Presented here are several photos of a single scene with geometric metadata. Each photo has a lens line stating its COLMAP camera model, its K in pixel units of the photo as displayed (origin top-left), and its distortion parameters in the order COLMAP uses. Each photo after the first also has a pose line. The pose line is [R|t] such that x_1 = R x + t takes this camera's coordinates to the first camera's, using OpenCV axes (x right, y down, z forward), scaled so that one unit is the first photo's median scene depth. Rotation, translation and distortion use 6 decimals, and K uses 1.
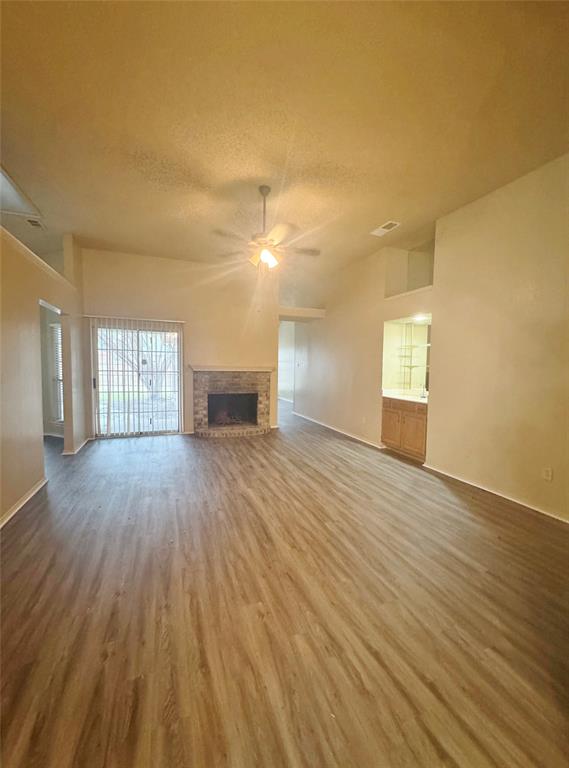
lens RADIAL K [[308.7, 0, 287.1], [0, 308.7, 383.4], [0, 0, 1]] dist [-0.004412, 0.000188]
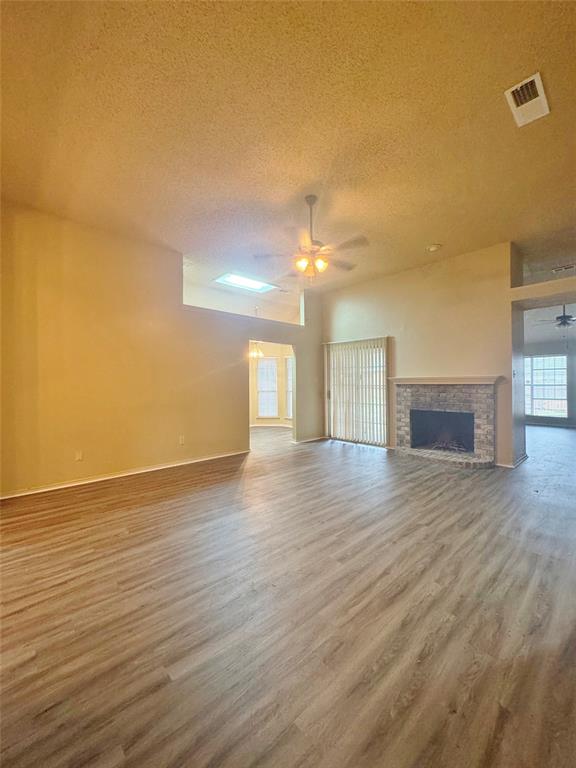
lens RADIAL K [[308.7, 0, 292.1], [0, 308.7, 385.8], [0, 0, 1]] dist [-0.004412, 0.000188]
pose [[0.376451, -0.010344, -0.926379, 0.621626], [-0.043875, 0.998617, -0.028980, 0.007744], [0.925397, 0.051554, 0.375477, 0.447518]]
